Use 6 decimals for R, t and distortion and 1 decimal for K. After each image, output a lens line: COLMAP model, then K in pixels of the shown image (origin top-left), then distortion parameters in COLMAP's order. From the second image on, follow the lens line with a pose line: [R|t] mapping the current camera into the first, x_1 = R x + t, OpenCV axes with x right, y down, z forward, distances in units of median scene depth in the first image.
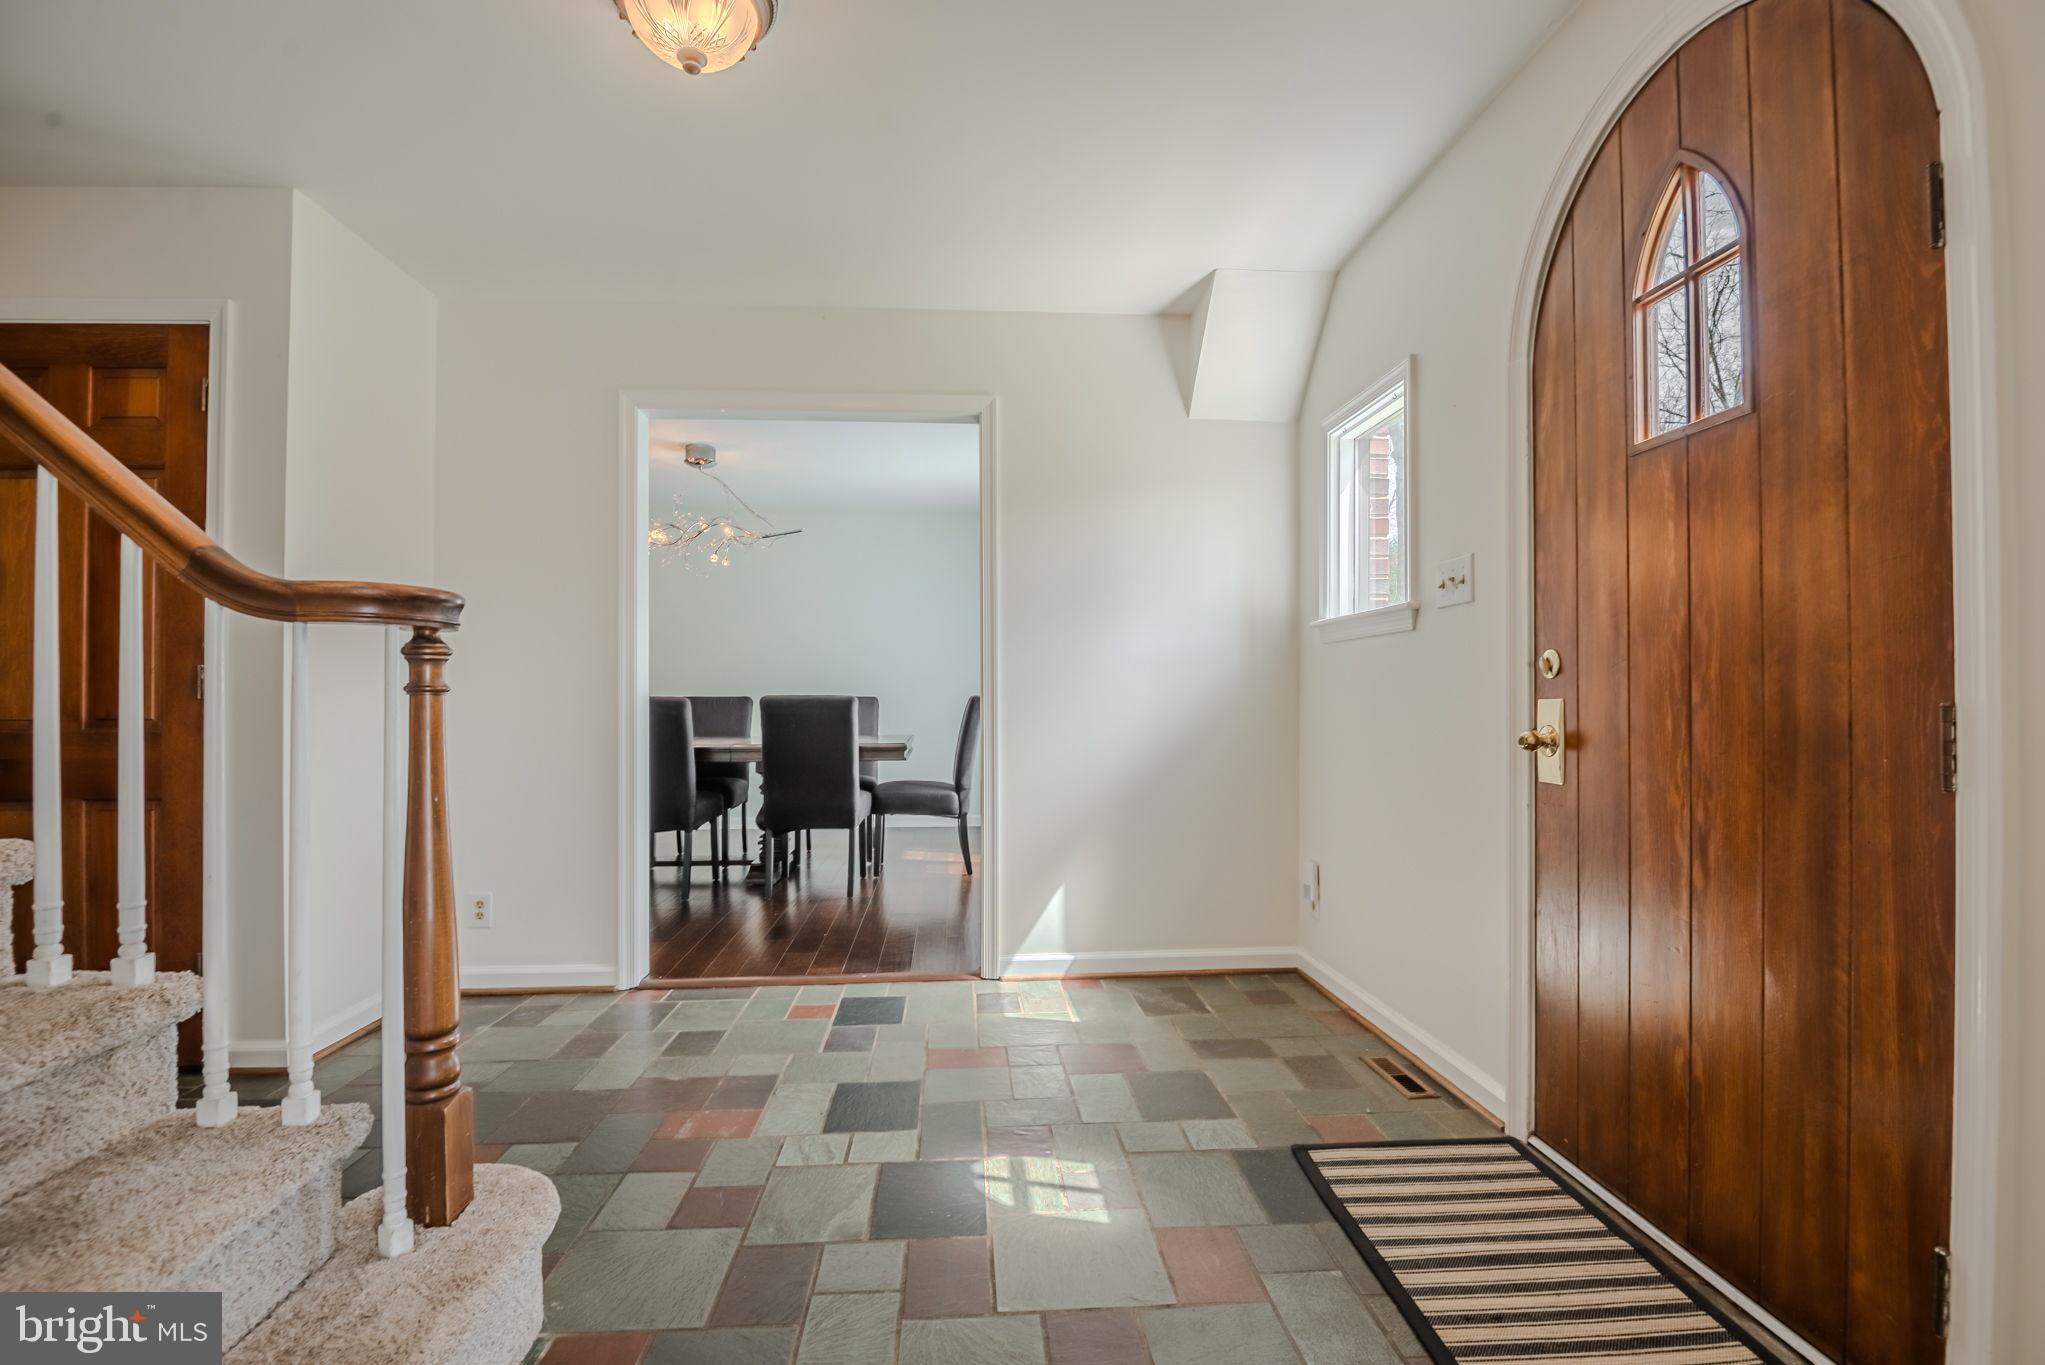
lens RADIAL K [[932.9, 0, 1025.1], [0, 932.9, 694.6], [0, 0, 1]] dist [-0.023162, -0.005334]
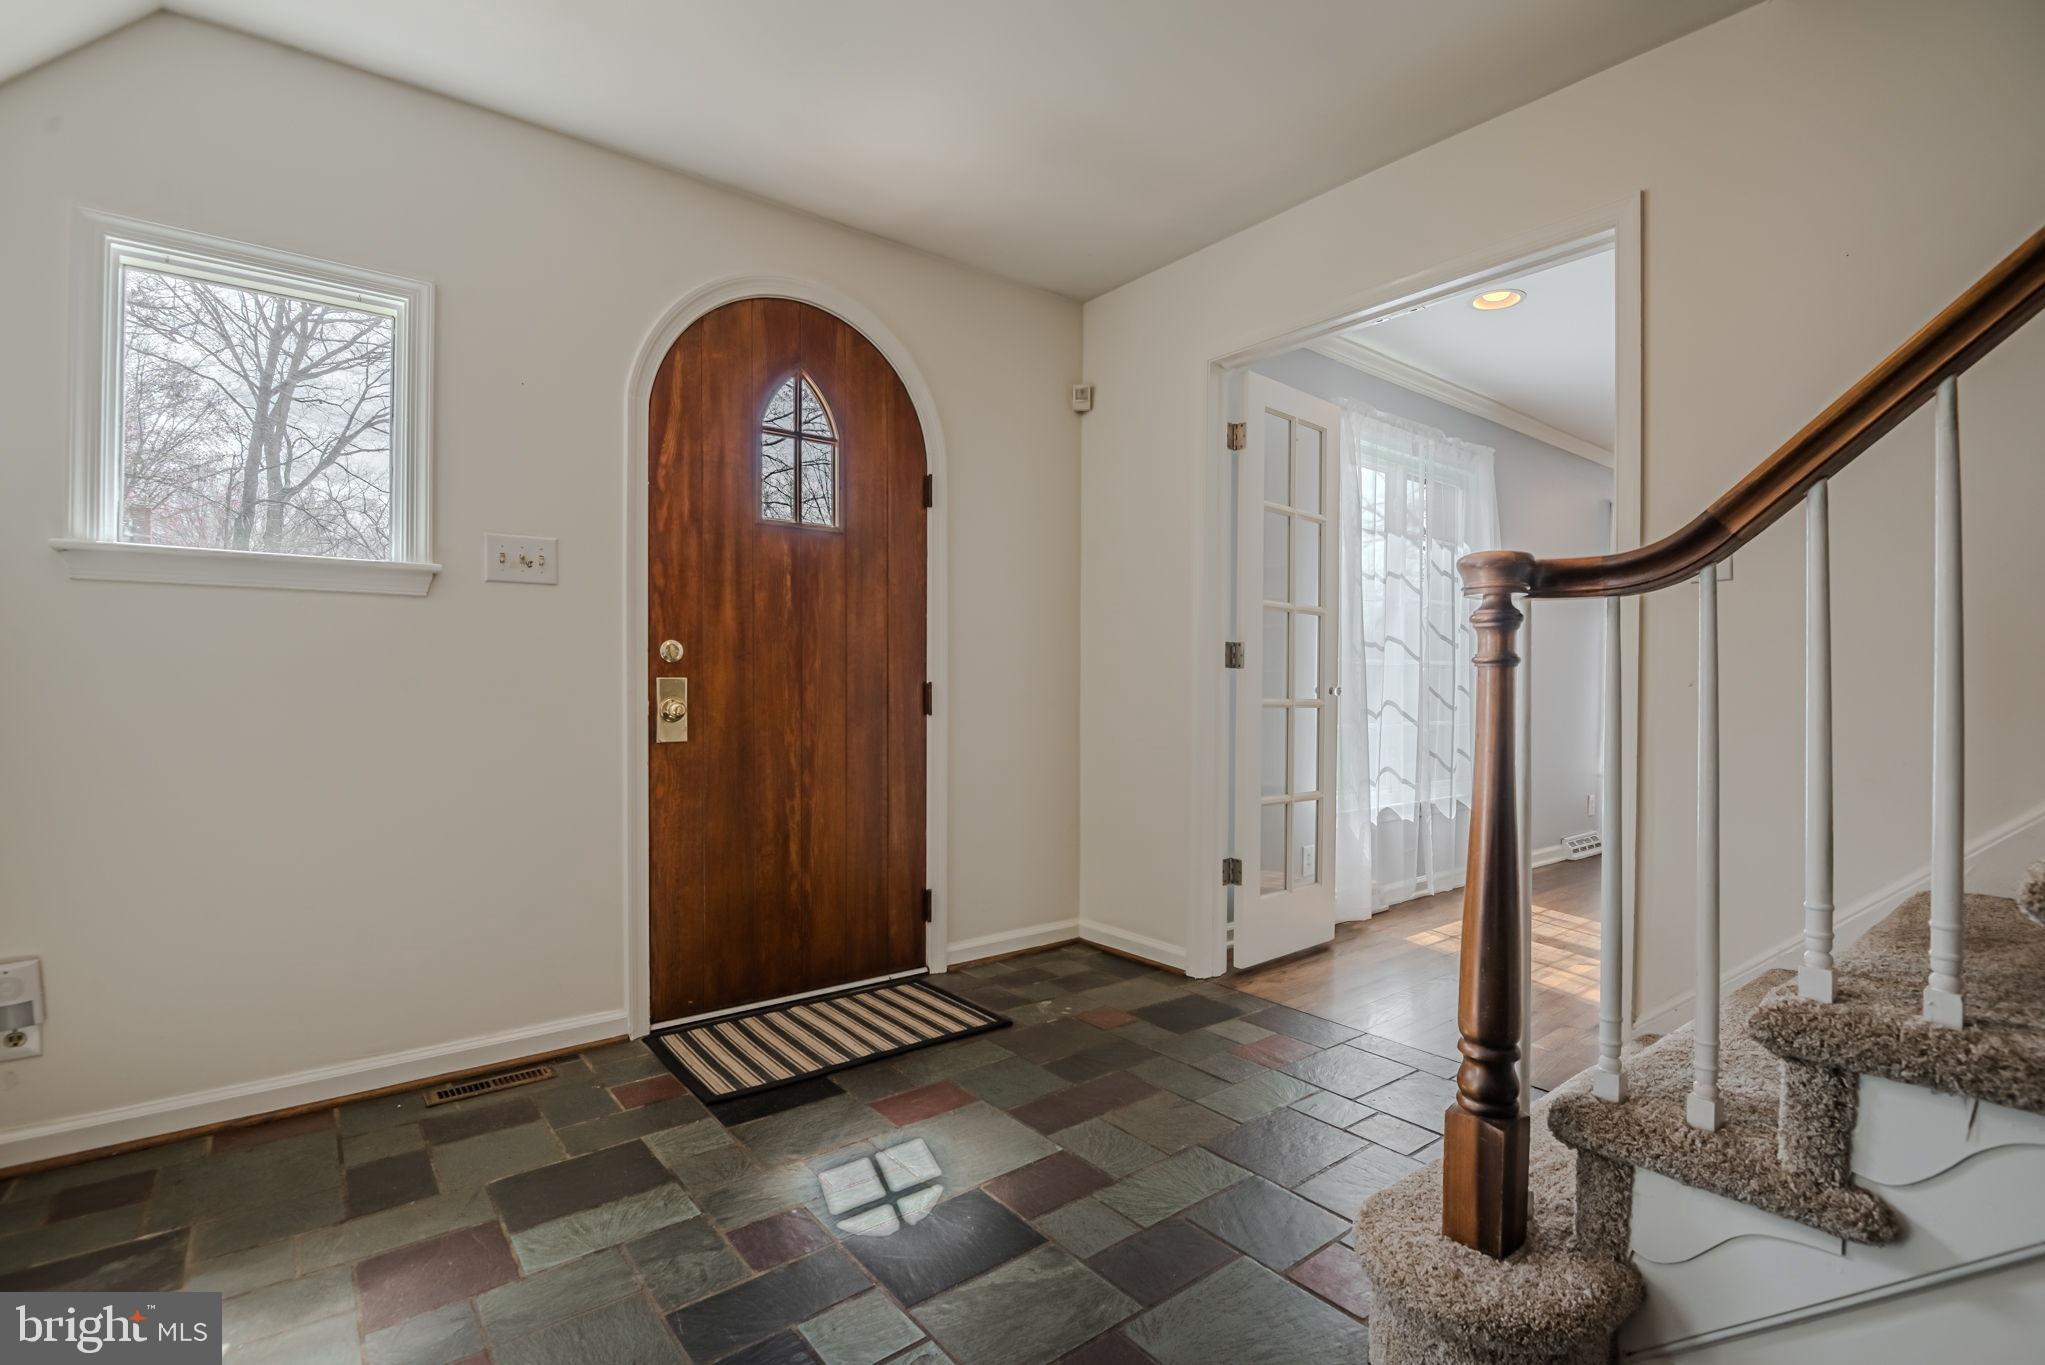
lens RADIAL K [[932.9, 0, 1025.1], [0, 932.9, 694.6], [0, 0, 1]] dist [-0.023162, -0.005334]
pose [[-0.561897, -0.014089, 0.827087, -0.899183], [-0.011025, 0.999894, 0.009543, 0.010894], [-0.827134, -0.003756, -0.561993, 1.490144]]
